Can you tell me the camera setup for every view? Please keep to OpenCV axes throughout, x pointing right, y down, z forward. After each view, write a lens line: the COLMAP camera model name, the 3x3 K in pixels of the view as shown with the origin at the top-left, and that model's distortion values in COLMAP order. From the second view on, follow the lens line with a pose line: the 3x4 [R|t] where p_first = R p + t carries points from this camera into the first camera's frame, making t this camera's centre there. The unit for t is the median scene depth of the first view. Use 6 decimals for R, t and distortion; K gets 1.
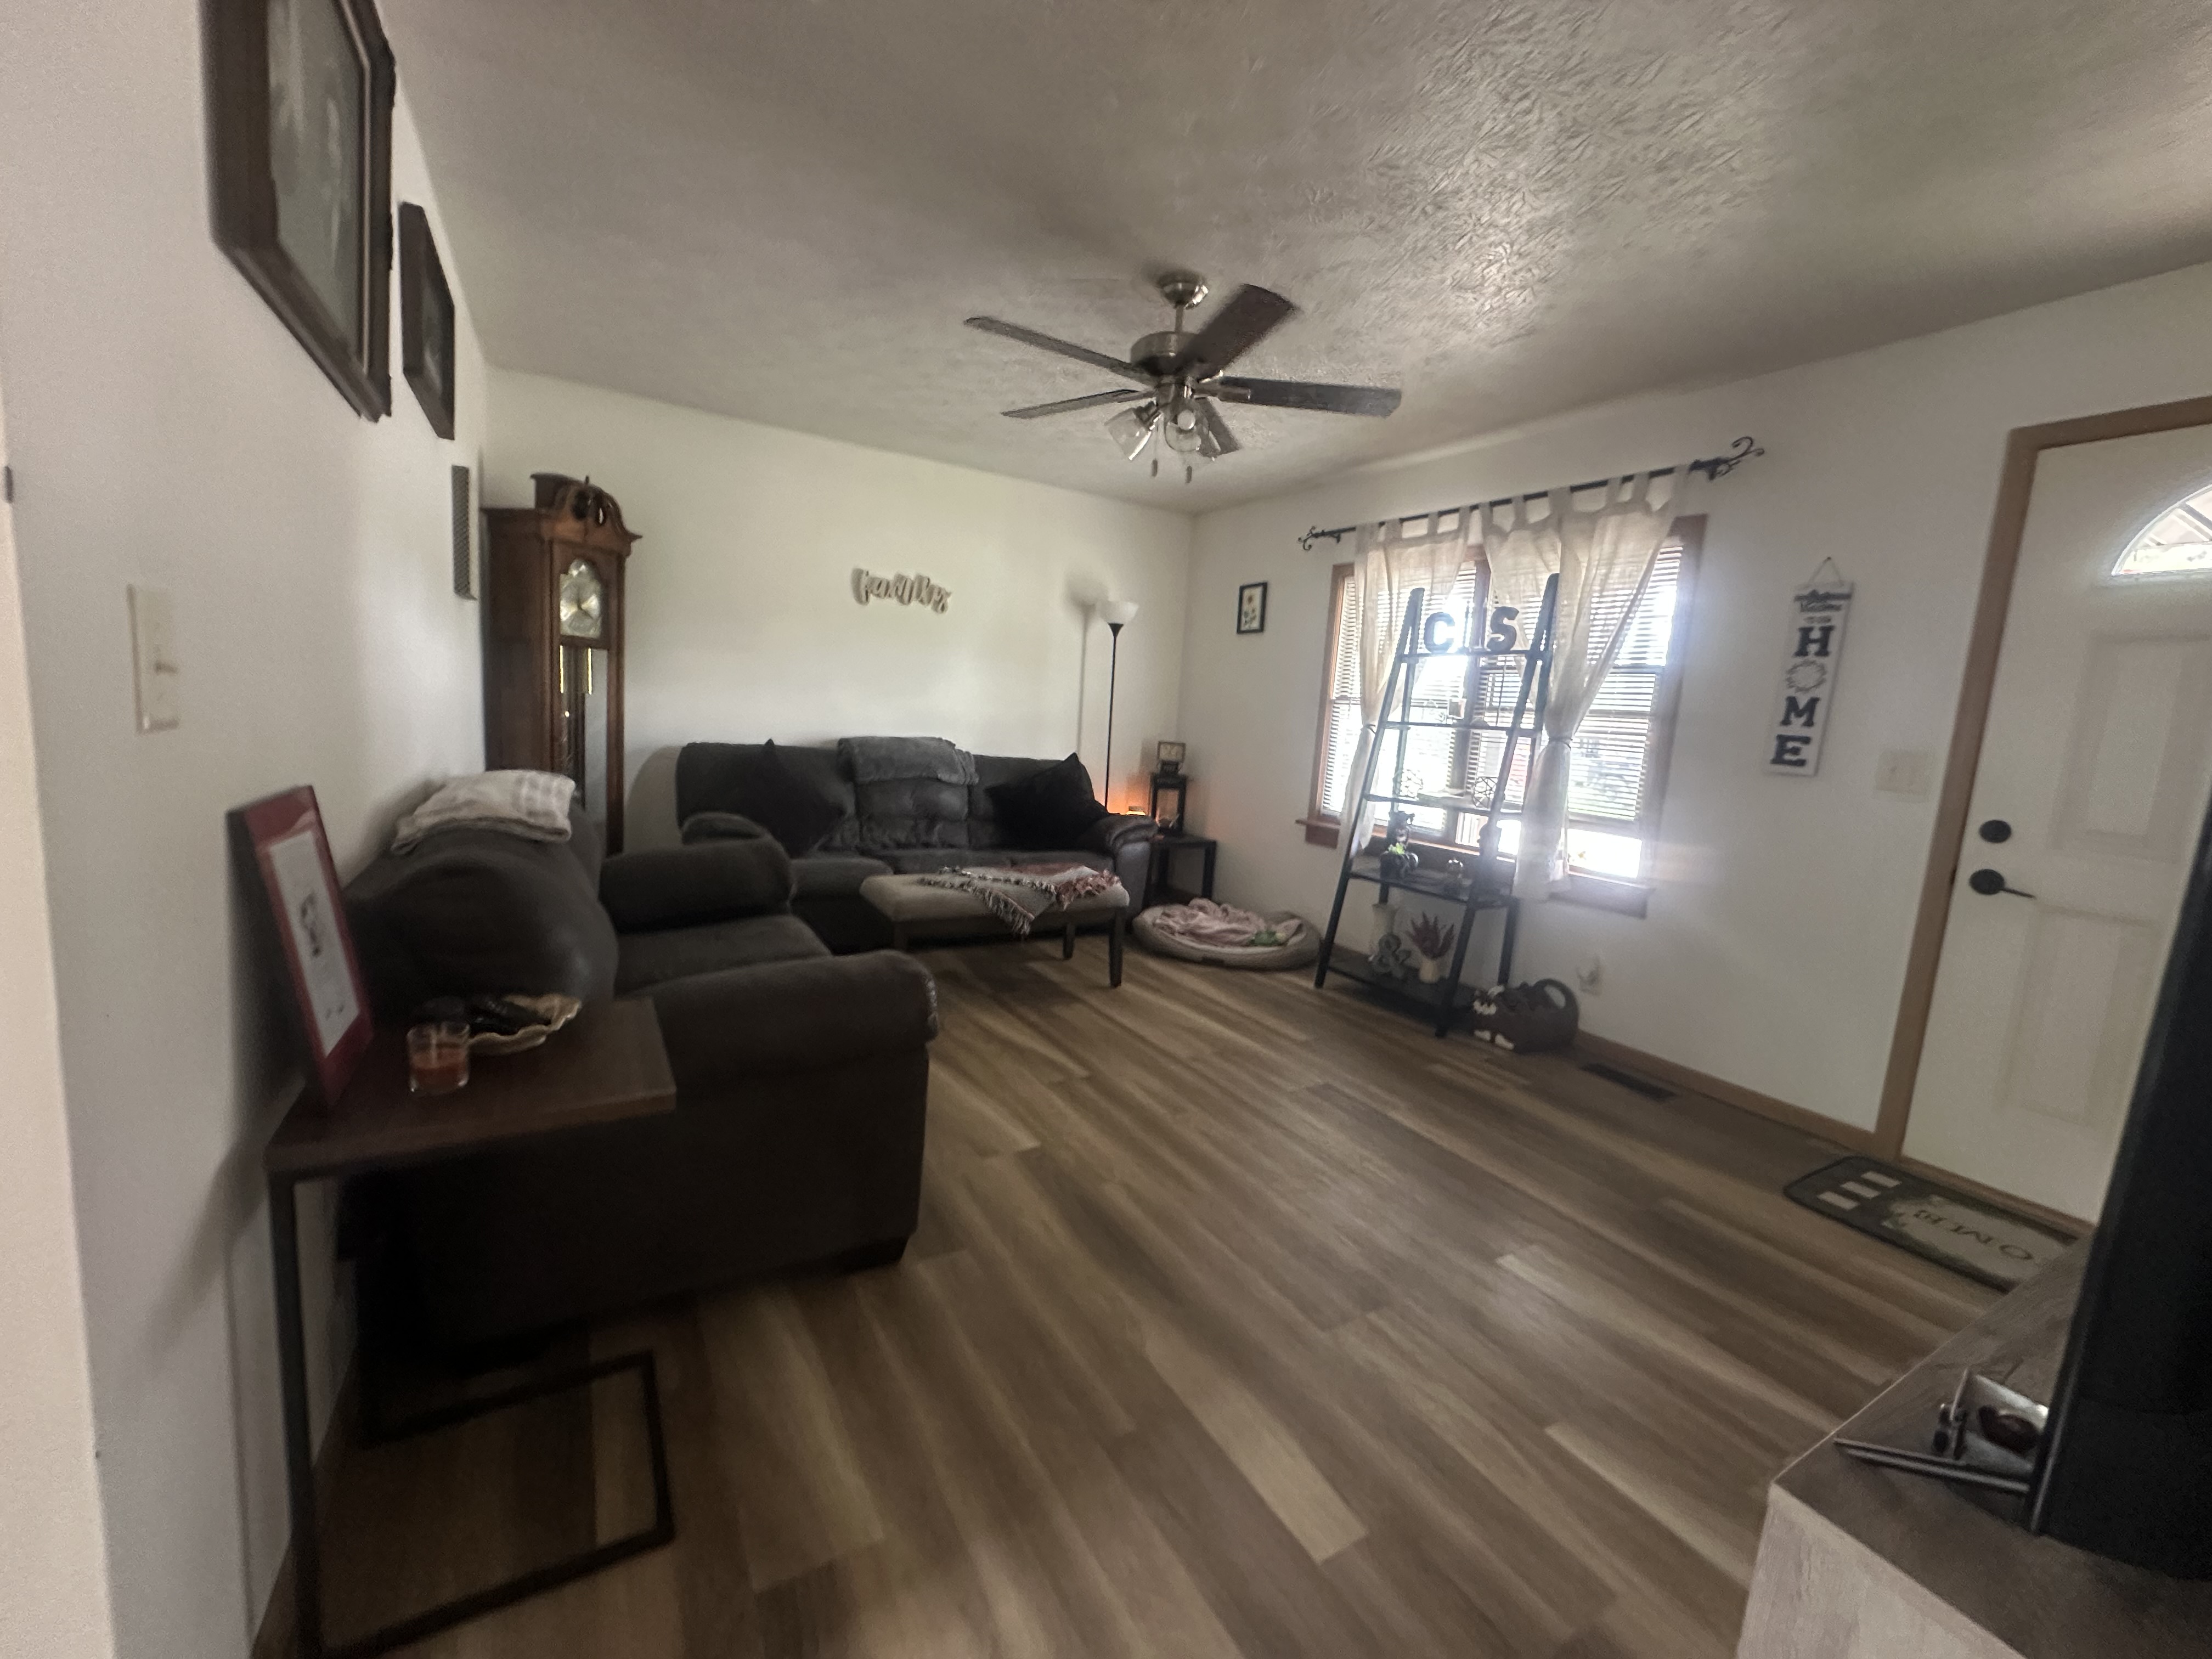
lens RADIAL K [[883.7, 0, 1106.0], [0, 883.7, 829.5], [0, 0, 1]] dist [0.000094, 0.000122]
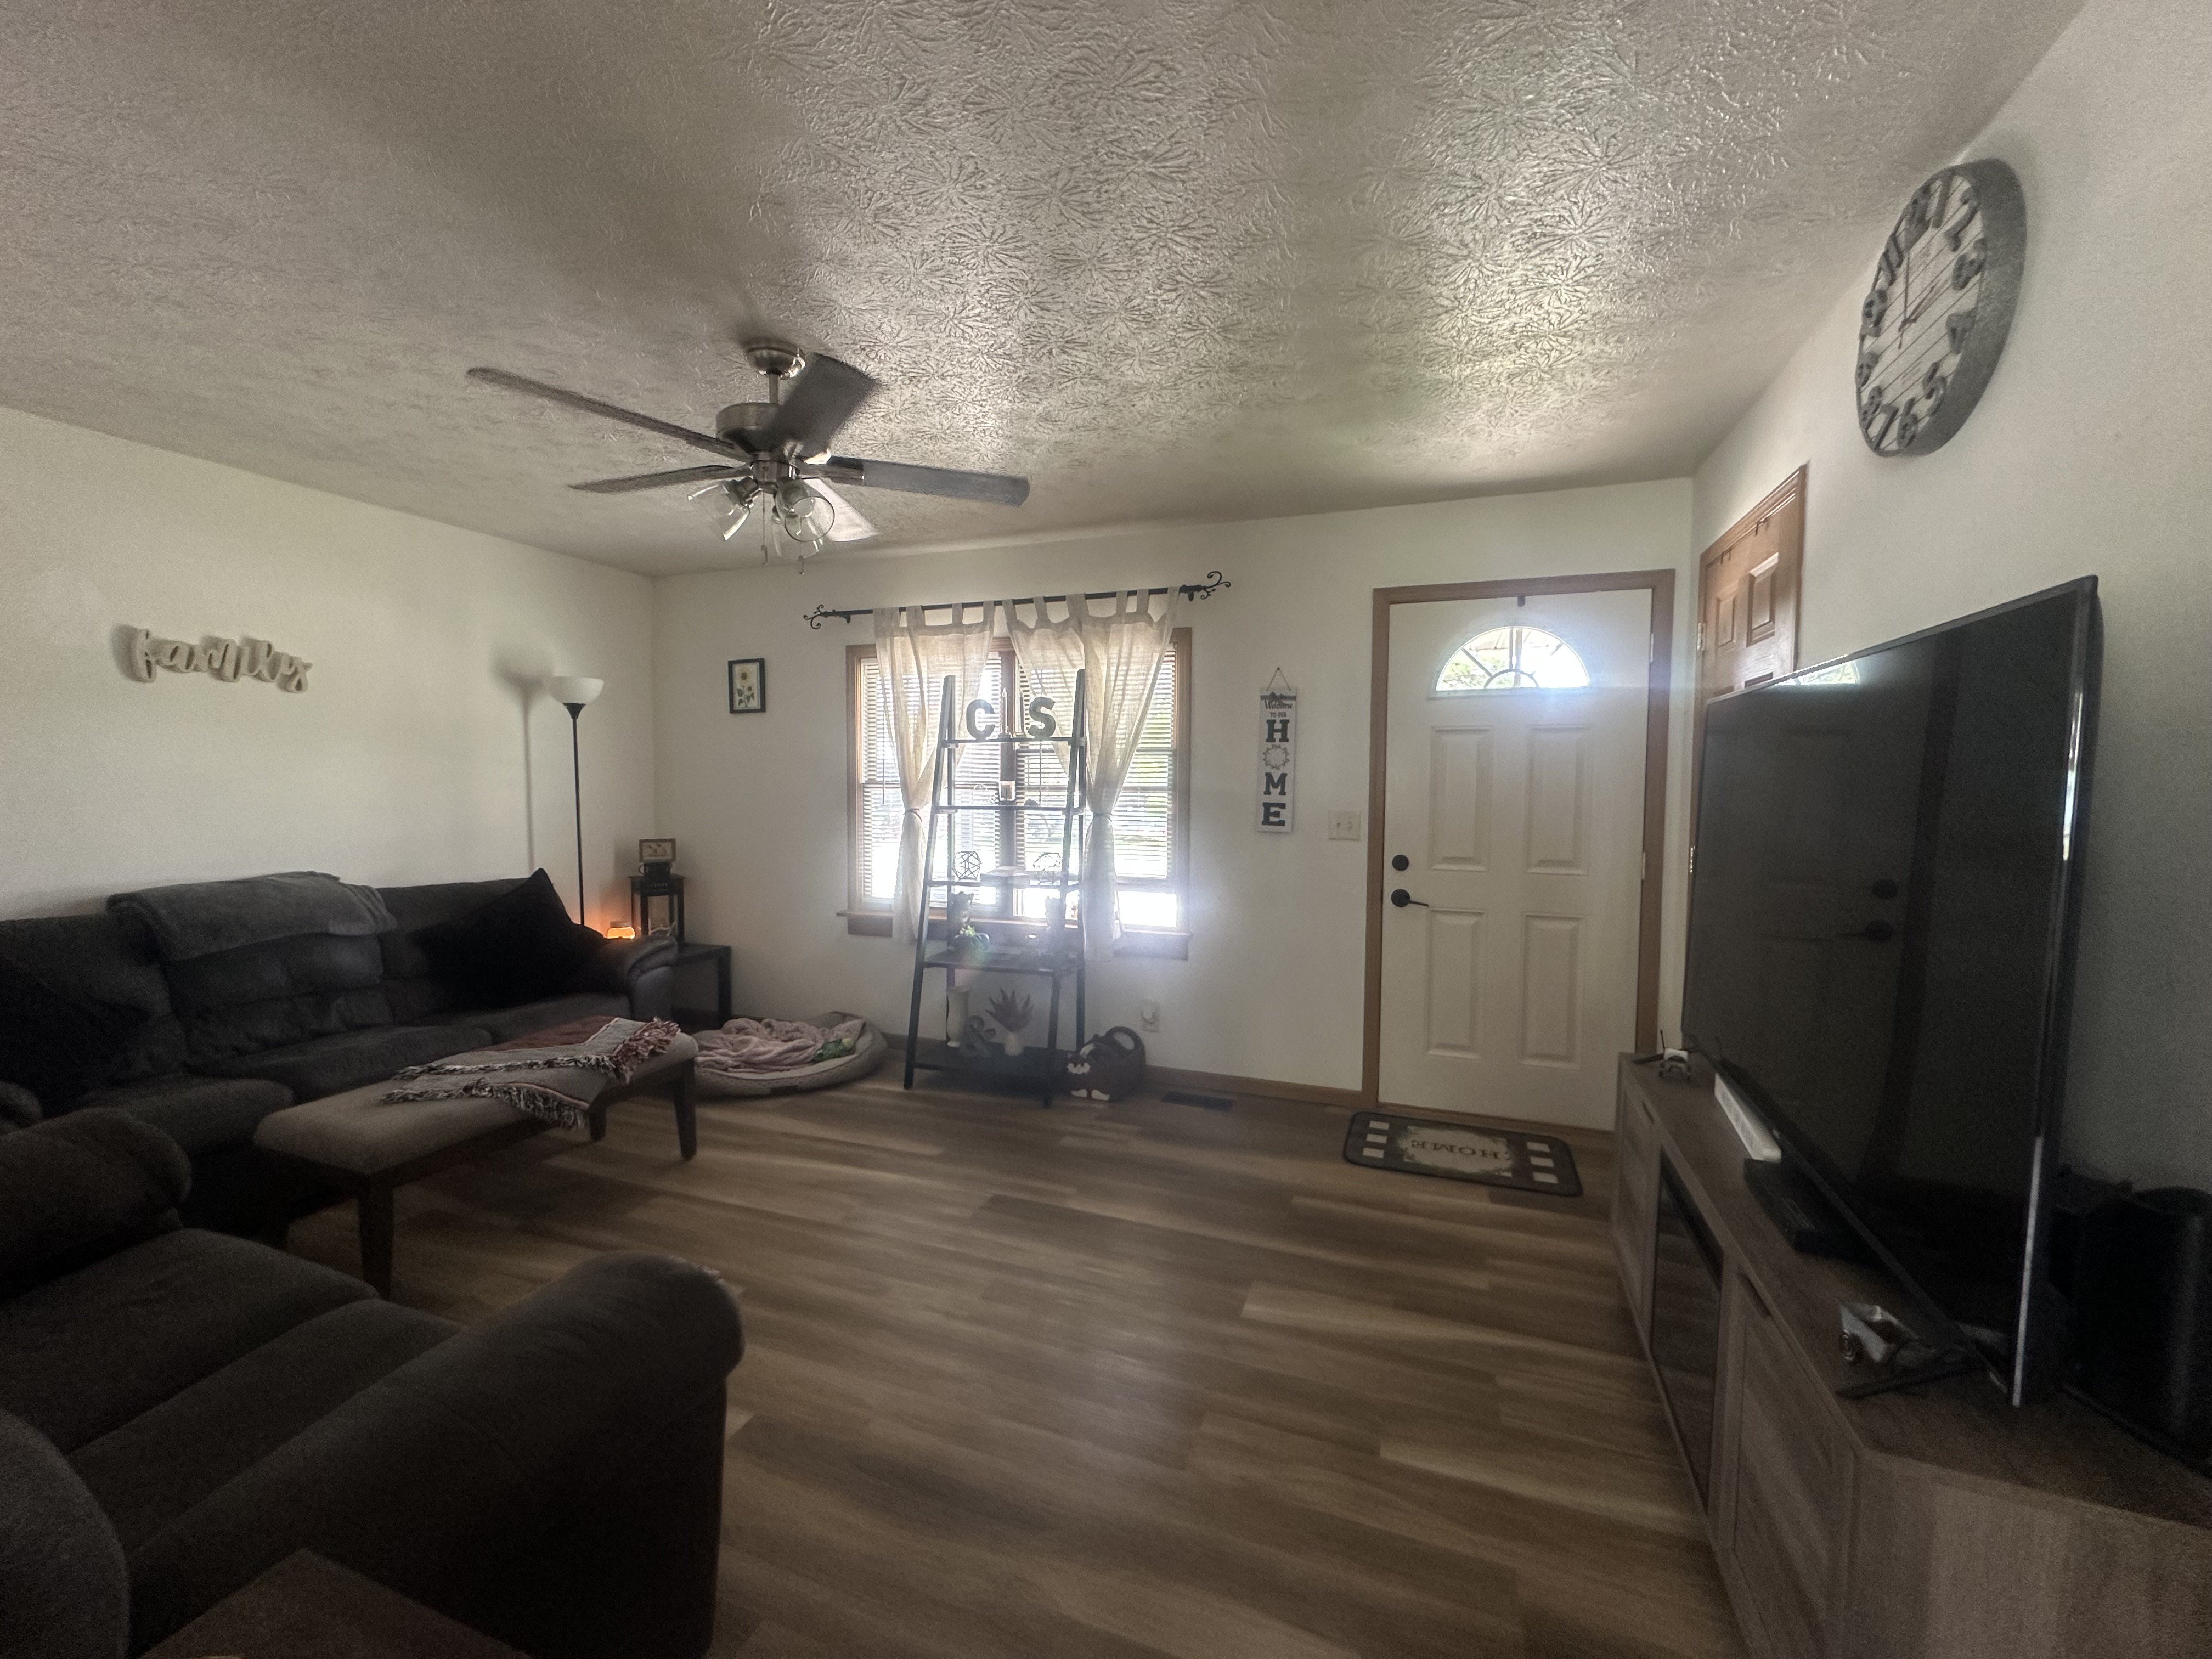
lens RADIAL K [[884.4, 0, 1106.0], [0, 884.4, 829.5], [0, 0, 1]] dist [-0.003526, 0.000099]
pose [[0.778710, -0.095653, 0.620049, -0.179057], [0.129332, 0.991556, -0.009463, -0.069544], [-0.613908, 0.087561, 0.784506, 0.110117]]
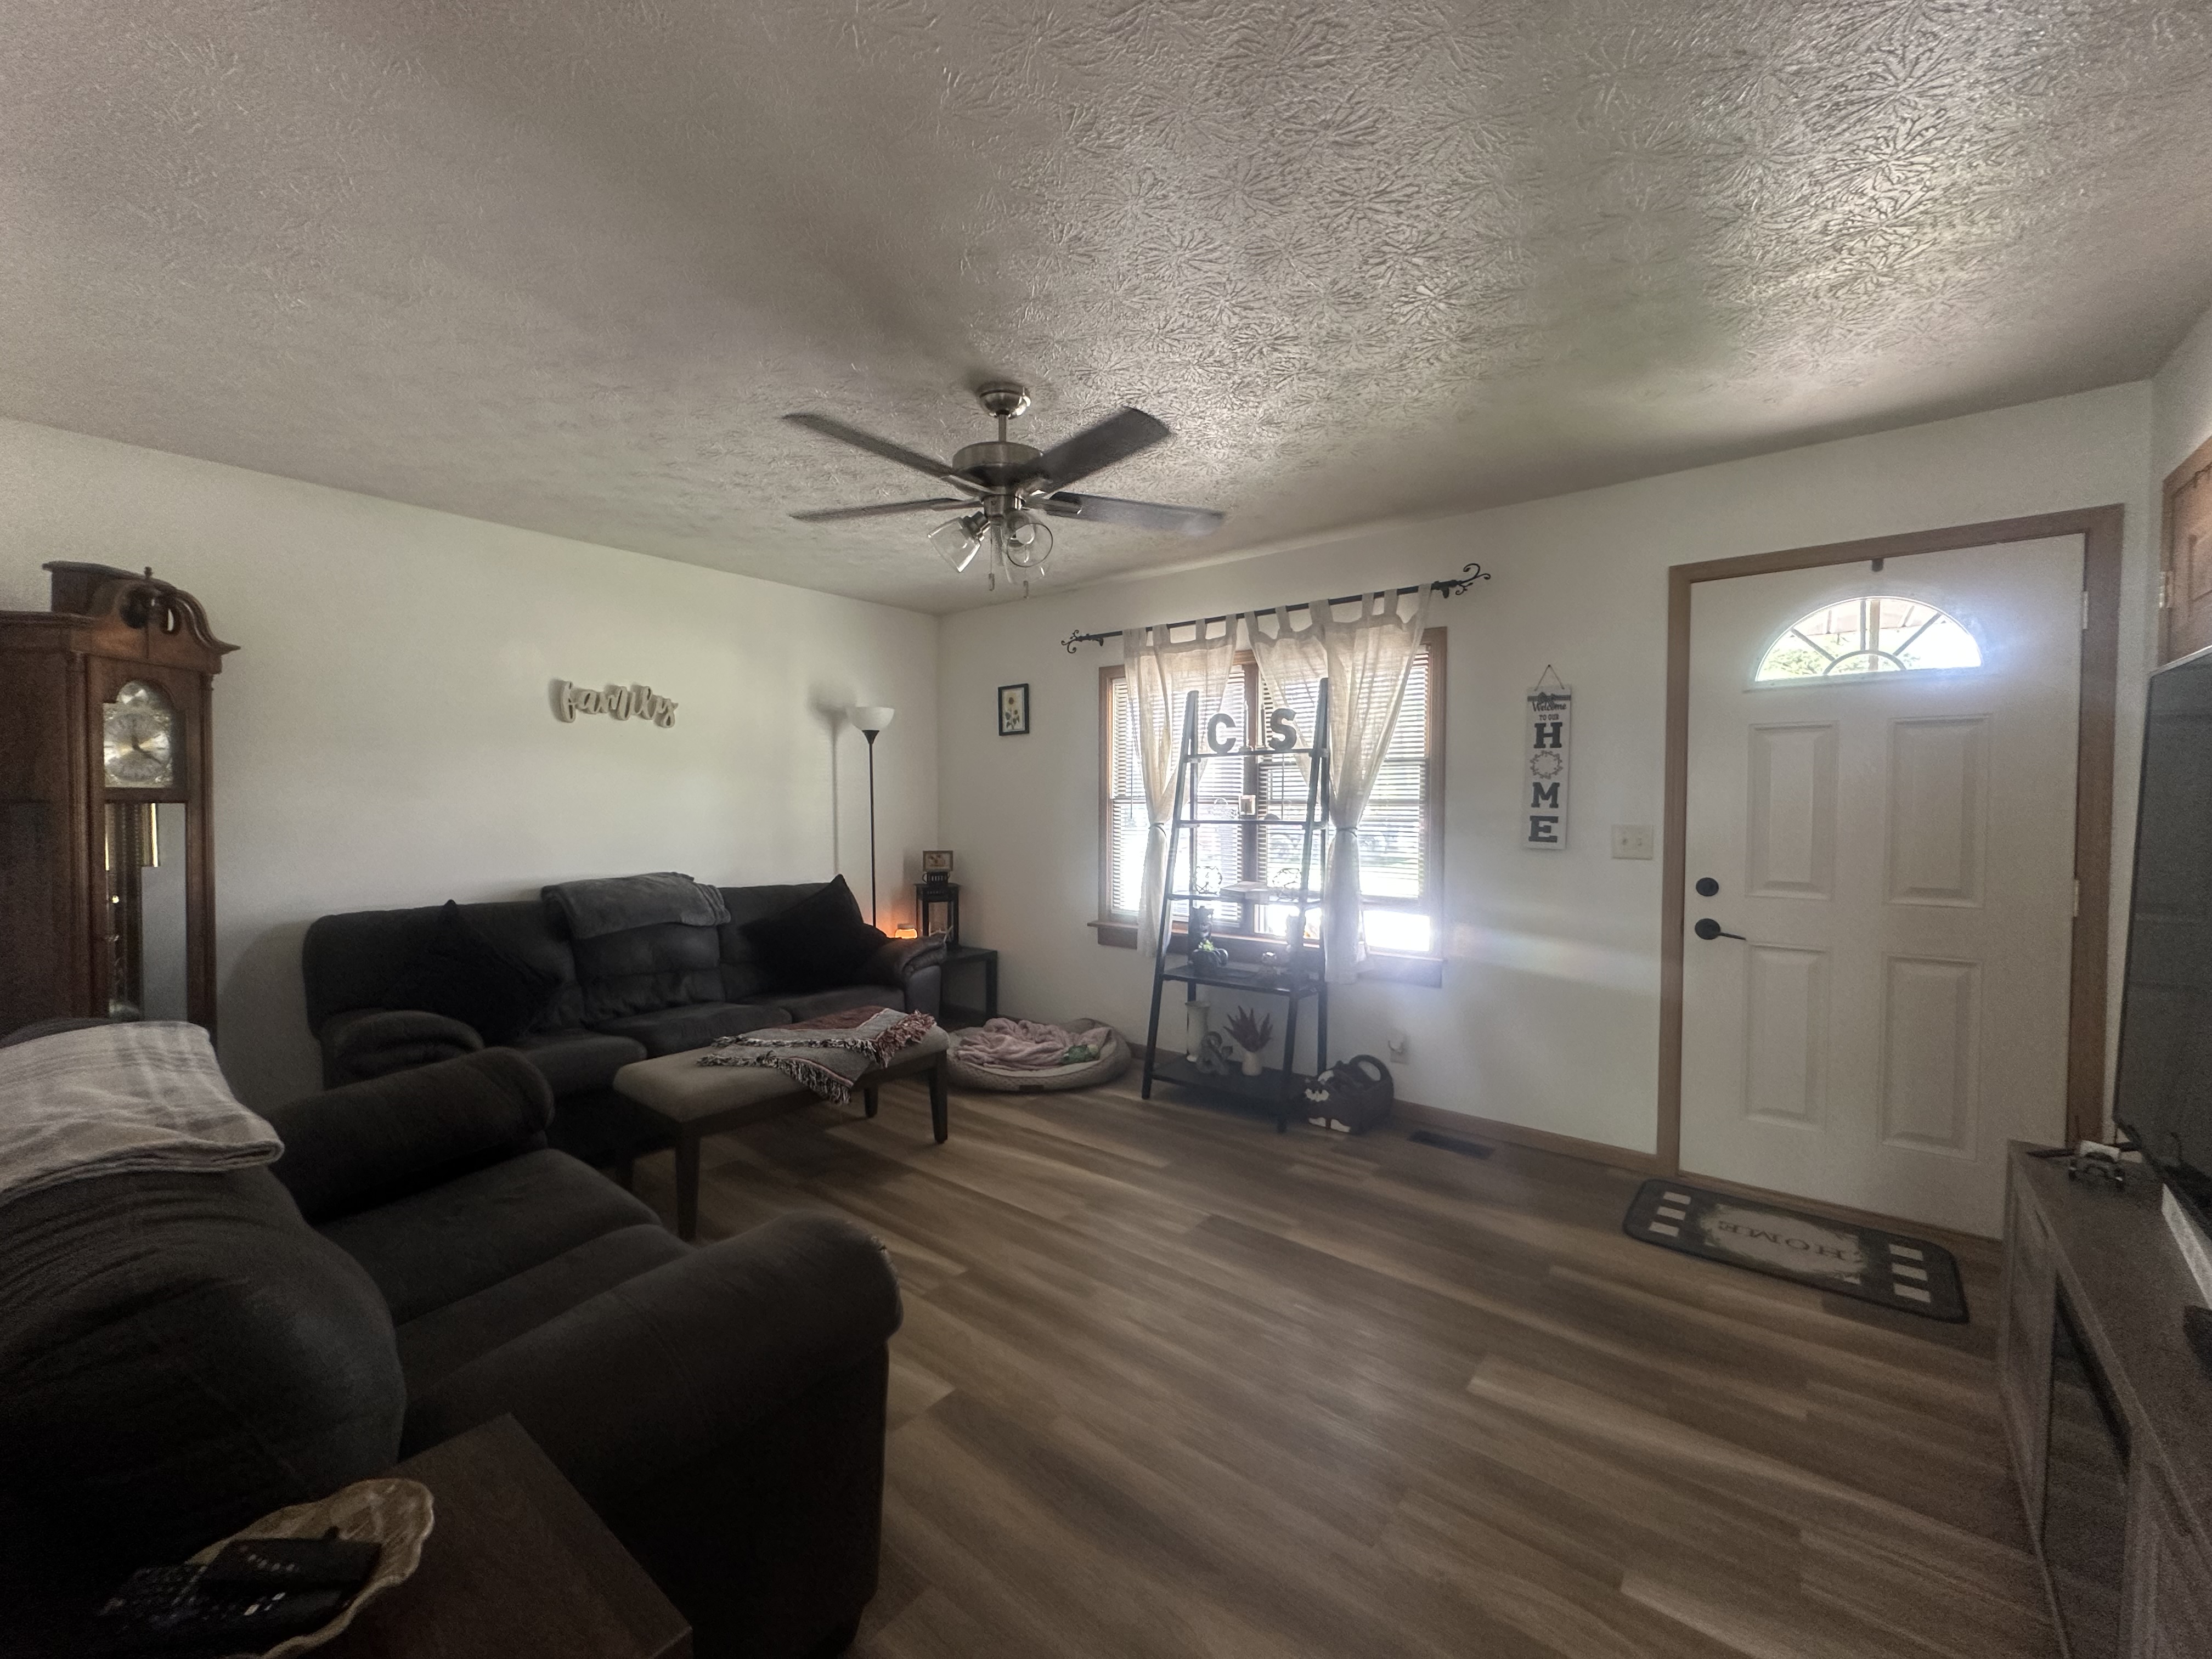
lens RADIAL K [[884.2, 0, 1106.0], [0, 884.2, 829.5], [0, 0, 1]] dist [-0.000882, -0.000566]
pose [[0.935476, -0.077548, 0.344777, -0.125201], [0.108350, 0.991577, -0.070956, -0.055358], [-0.336371, 0.103734, 0.935999, 0.092001]]
